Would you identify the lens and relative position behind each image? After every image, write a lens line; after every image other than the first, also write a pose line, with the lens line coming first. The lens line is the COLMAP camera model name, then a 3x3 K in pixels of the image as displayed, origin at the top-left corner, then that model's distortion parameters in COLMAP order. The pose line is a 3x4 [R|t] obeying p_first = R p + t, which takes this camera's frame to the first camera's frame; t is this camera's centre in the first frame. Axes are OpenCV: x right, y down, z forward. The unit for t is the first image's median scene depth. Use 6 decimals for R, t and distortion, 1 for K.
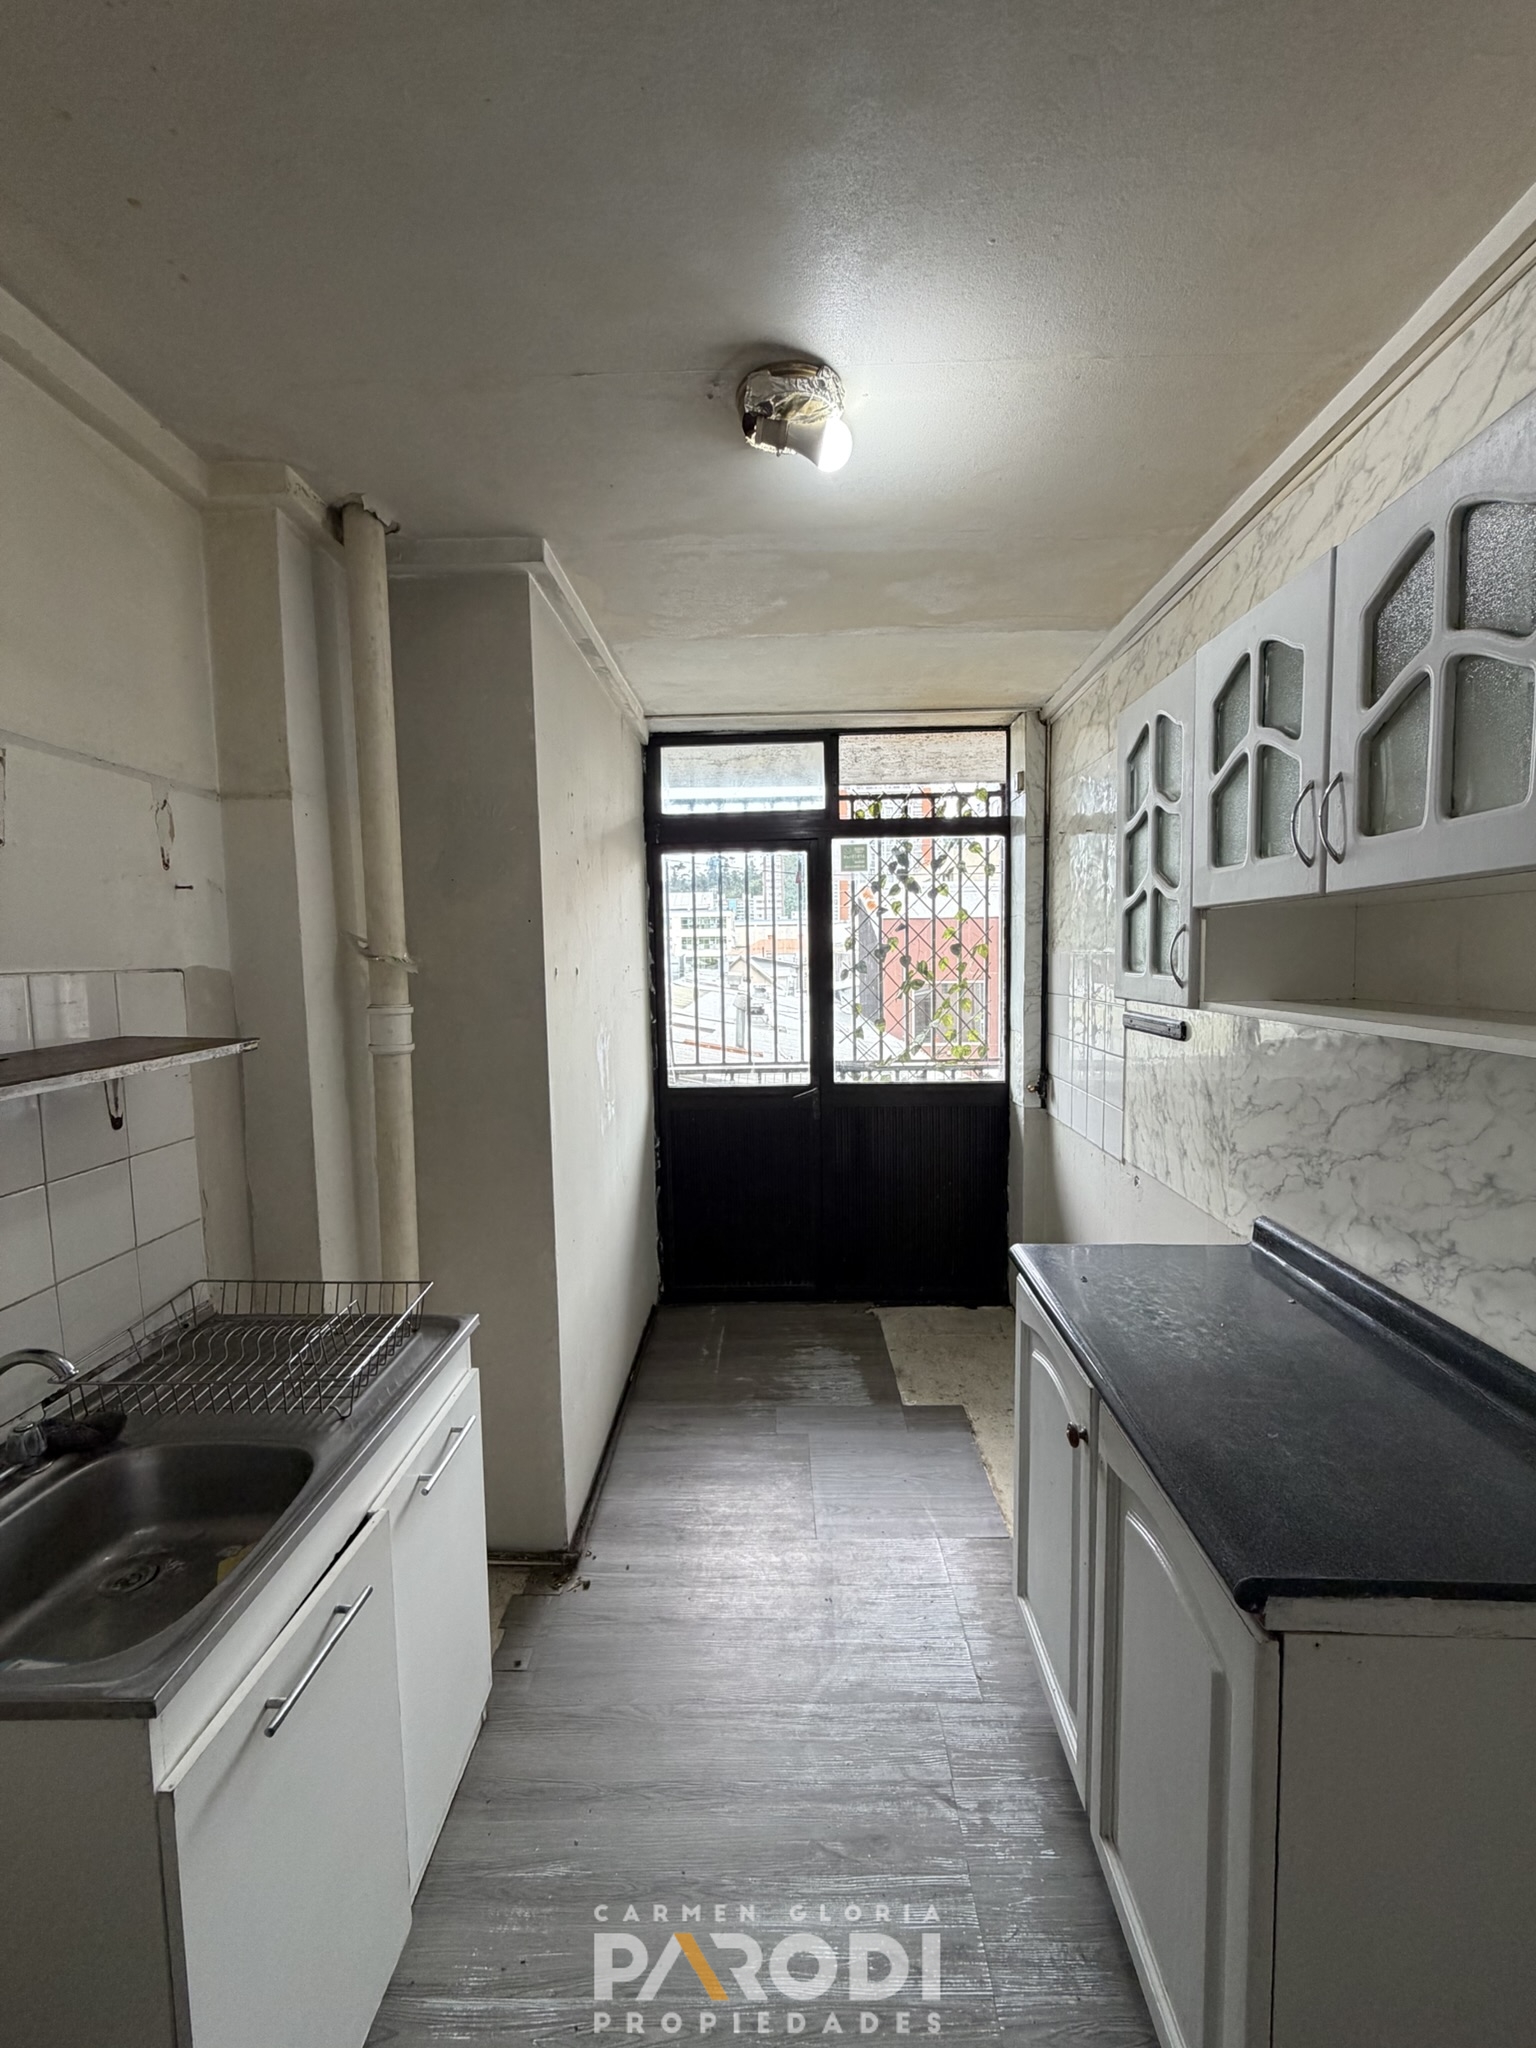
lens RADIAL K [[824.5, 0, 768.0], [0, 824.5, 1024.0], [0, 0, 1]] dist [0.000079, -0.000023]
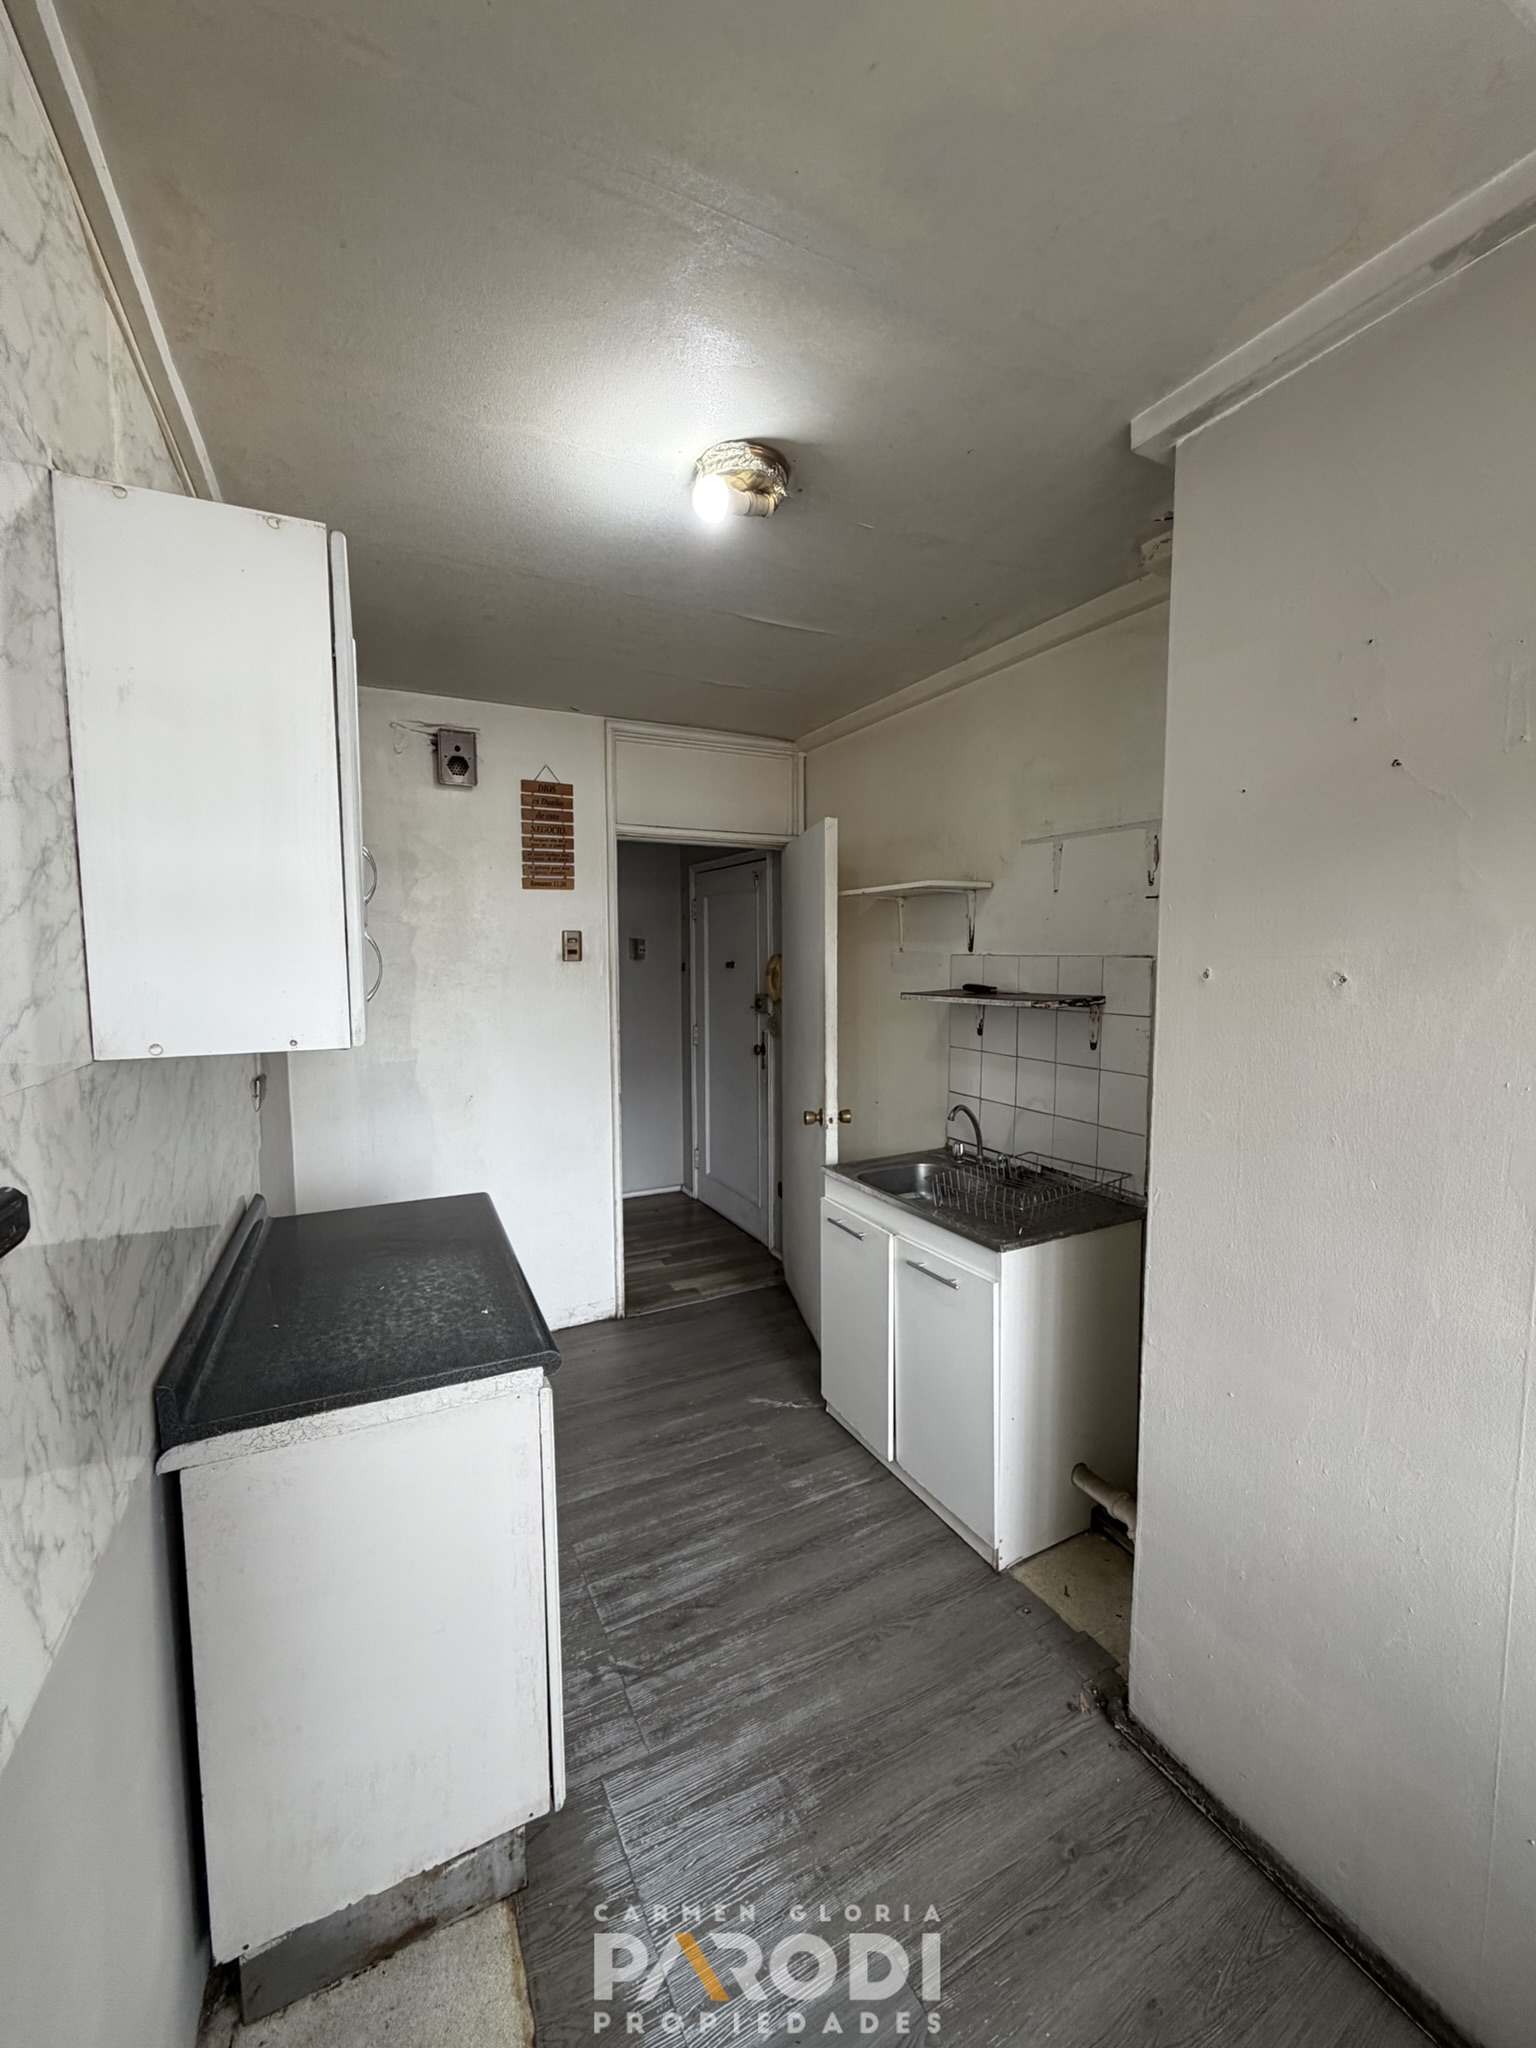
lens RADIAL K [[824.5, 0, 768.0], [0, 824.5, 1024.0], [0, 0, 1]] dist [0.000079, -0.000023]
pose [[-0.879808, 0.061327, -0.471356, 0.527399], [-0.025759, 0.984033, 0.176111, -0.182922], [0.474631, 0.167086, -0.864181, 1.920887]]
